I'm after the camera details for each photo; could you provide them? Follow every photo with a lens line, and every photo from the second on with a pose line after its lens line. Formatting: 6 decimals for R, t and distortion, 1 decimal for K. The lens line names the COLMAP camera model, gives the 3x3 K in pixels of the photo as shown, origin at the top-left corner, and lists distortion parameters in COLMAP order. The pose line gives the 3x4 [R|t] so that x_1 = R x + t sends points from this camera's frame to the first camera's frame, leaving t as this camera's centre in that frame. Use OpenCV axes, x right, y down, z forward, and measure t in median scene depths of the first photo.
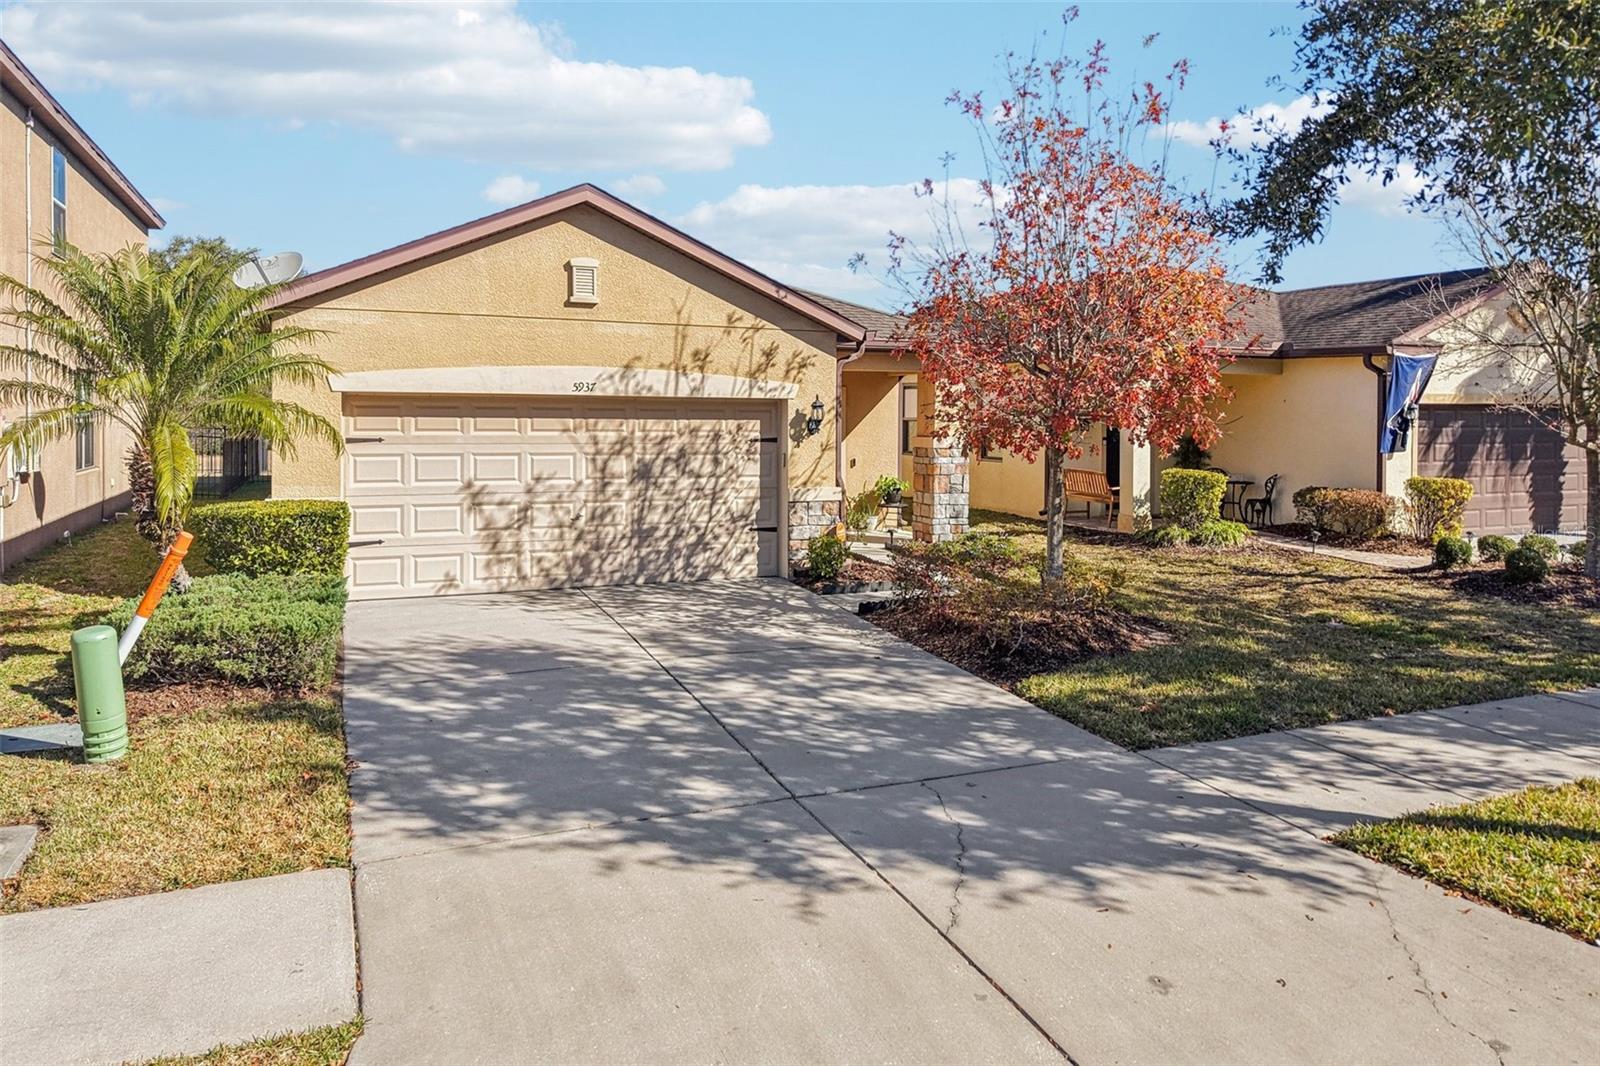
lens RADIAL K [[1074.4, 0, 769.8], [0, 1074.4, 407.2], [0, 0, 1]] dist [0.032455, -0.021987]
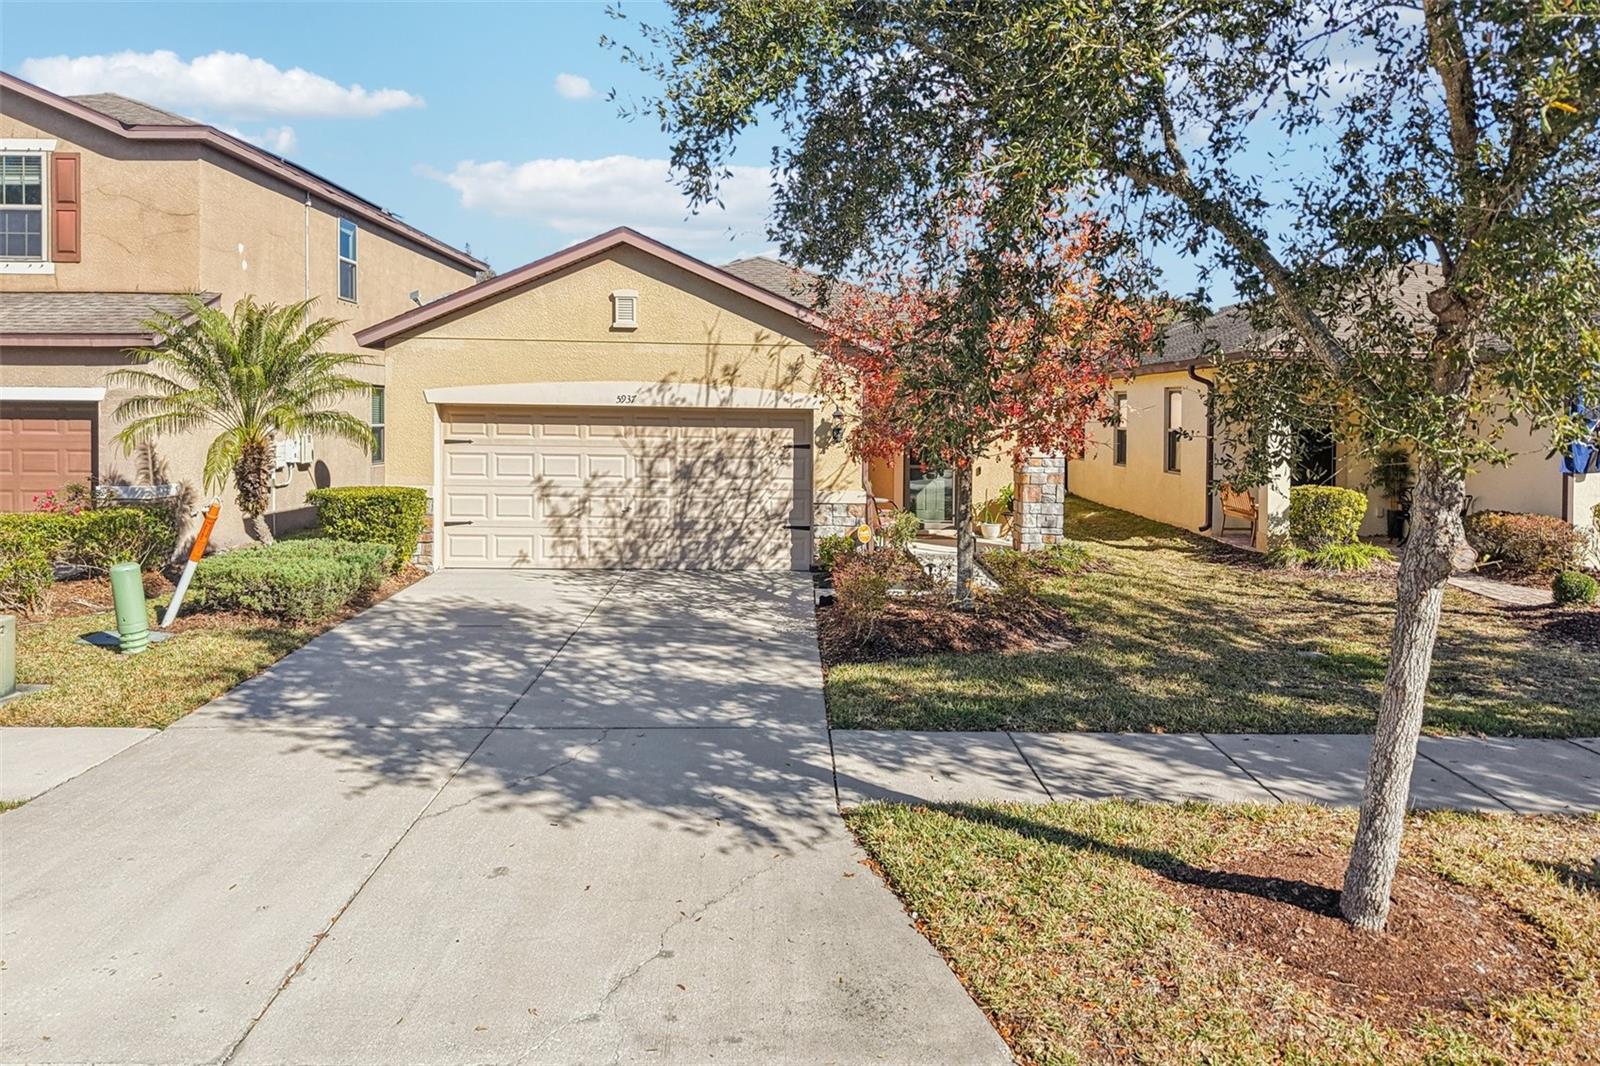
lens RADIAL K [[1062.2, 0, 796.8], [0, 1062.2, 419.4], [0, 0, 1]] dist [0.031340, -0.023641]
pose [[0.928814, 0.004800, -0.370515, 0.415165], [-0.003486, 0.999985, 0.004216, -0.001765], [0.370530, -0.002625, 0.928817, -0.011855]]
